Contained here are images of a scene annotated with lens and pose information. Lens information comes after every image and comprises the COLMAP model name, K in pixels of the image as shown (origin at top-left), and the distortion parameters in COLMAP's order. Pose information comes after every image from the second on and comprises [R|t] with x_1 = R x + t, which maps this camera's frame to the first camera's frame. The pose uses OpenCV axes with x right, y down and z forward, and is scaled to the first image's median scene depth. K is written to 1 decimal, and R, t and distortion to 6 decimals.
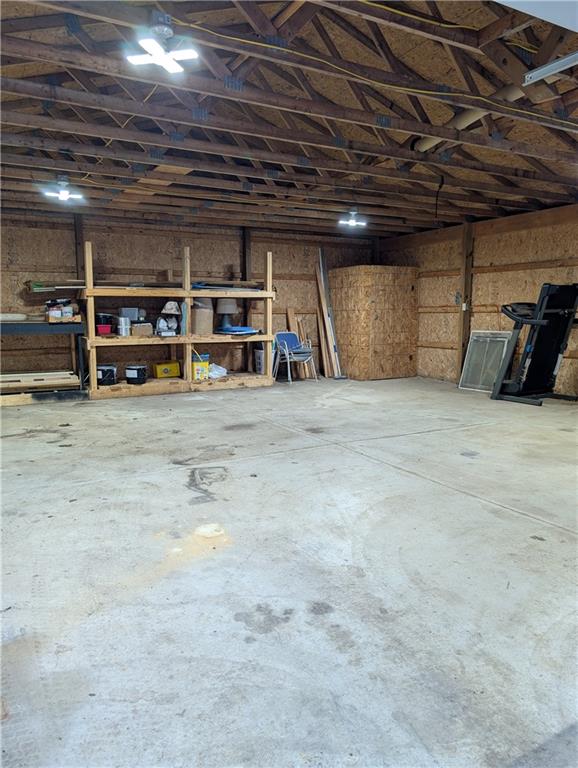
lens RADIAL K [[548.0, 0, 292.4], [0, 548.0, 378.4], [0, 0, 1]] dist [0.030947, -0.032899]
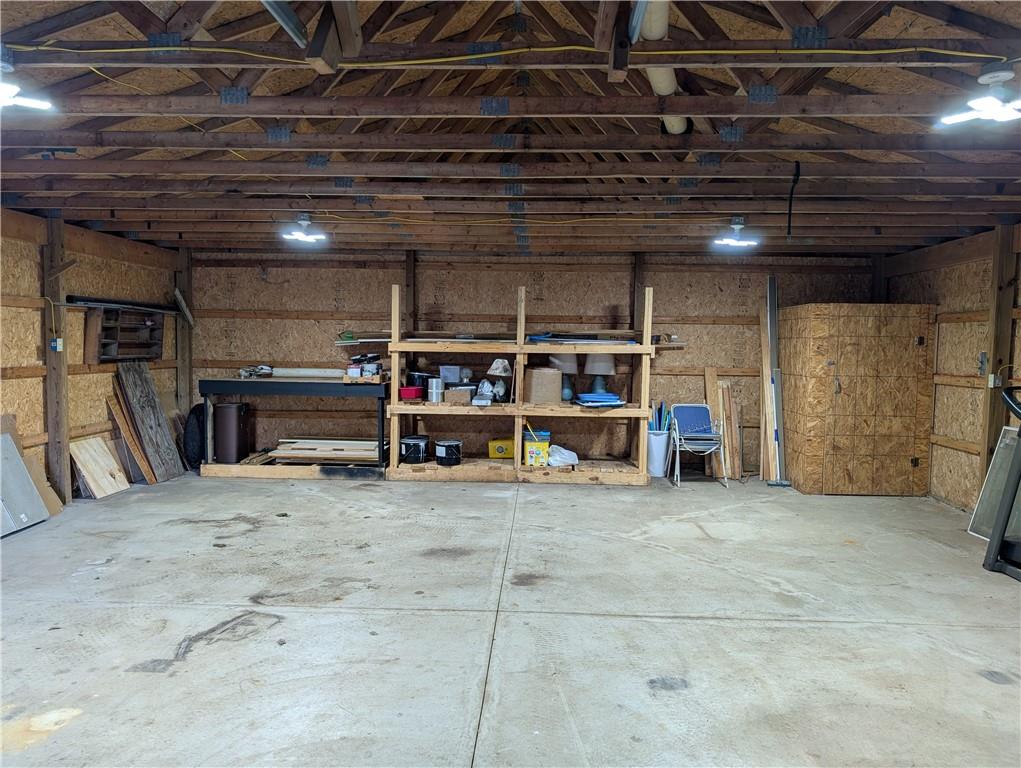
lens RADIAL K [[728.5, 0, 515.0], [0, 728.5, 393.0], [0, 0, 1]] dist [0.030947, -0.032899]
pose [[0.856159, 0.051235, -0.514167, 0.307163], [-0.080800, 0.996106, -0.035285, -0.060271], [0.510357, 0.071754, 0.856964, 0.165812]]
